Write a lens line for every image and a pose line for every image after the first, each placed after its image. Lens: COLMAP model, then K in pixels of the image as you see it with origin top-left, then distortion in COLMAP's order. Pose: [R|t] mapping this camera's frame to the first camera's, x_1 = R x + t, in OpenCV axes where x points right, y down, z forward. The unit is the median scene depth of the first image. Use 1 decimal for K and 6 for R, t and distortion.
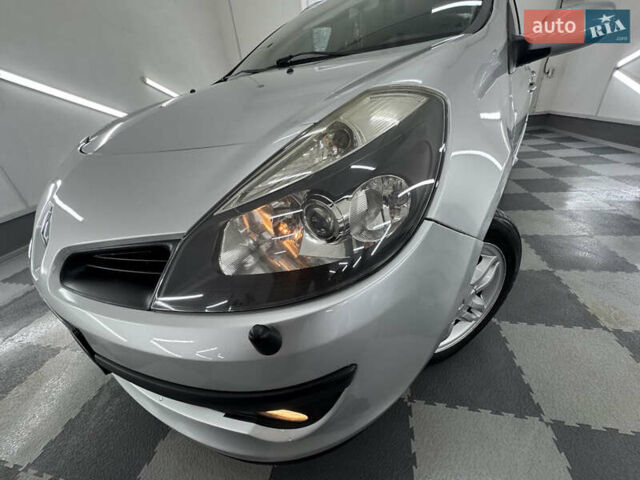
lens RADIAL K [[255.2, 0, 321.0], [0, 255.2, 240.2], [0, 0, 1]] dist [-0.005244, 0.000835]
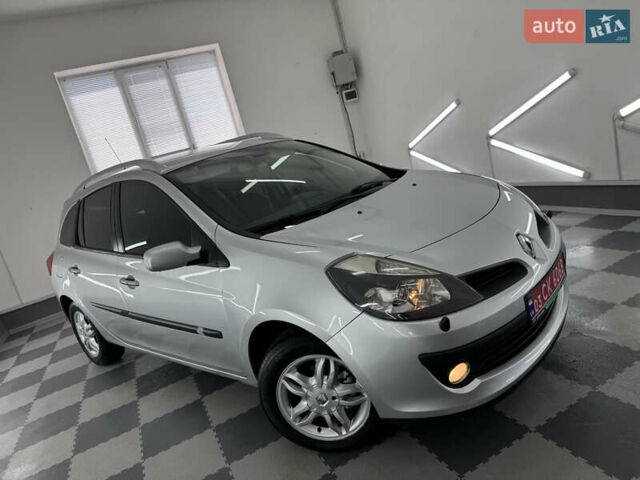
lens RADIAL K [[449.2, 0, 316.9], [0, 449.2, 237.3], [0, 0, 1]] dist [0.034646, -0.042101]
pose [[0.804385, -0.236937, 0.544817, -0.561575], [0.433137, 0.861548, -0.264816, 0.058713], [-0.406641, 0.448994, 0.795643, -0.407912]]
